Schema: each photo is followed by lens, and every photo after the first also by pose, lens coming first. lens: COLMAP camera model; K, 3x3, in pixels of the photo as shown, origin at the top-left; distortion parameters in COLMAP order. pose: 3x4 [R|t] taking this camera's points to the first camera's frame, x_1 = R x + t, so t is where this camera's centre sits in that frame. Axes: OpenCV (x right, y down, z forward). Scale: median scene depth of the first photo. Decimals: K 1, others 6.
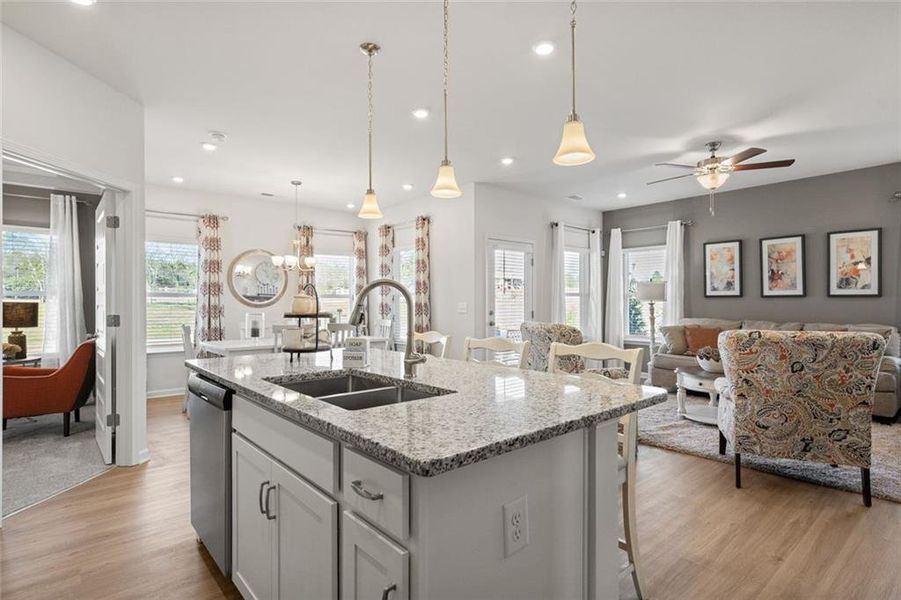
lens RADIAL K [[461.2, 0, 450.2], [0, 461.2, 299.4], [0, 0, 1]] dist [0.004733, 0.000642]
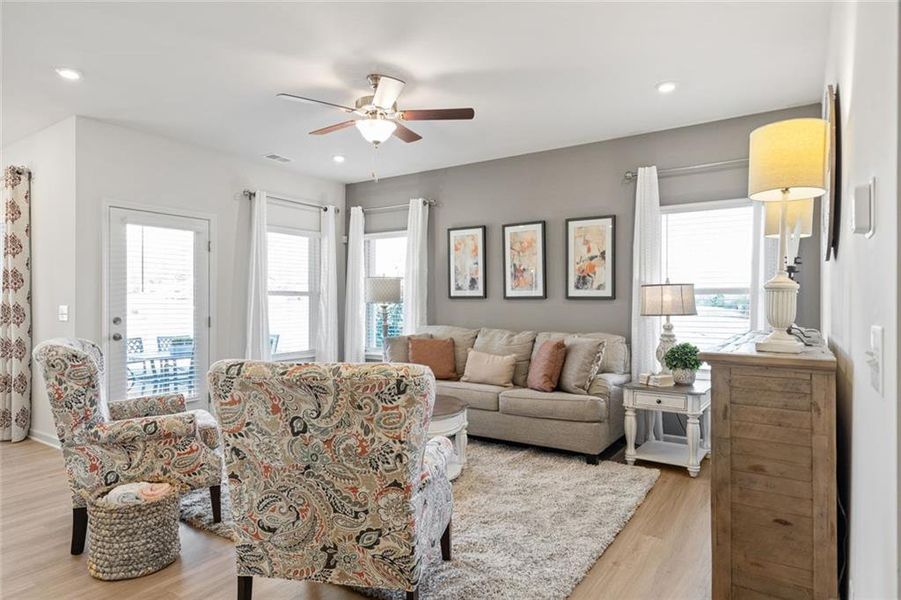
lens RADIAL K [[532.9, 0, 450.8], [0, 532.9, 298.2], [0, 0, 1]] dist [-0.000365, 0.000870]
pose [[0.962362, 0.005576, 0.271715, 0.372613], [-0.005483, 0.999984, -0.001102, -0.004729], [-0.271717, -0.000429, 0.962377, 0.161341]]
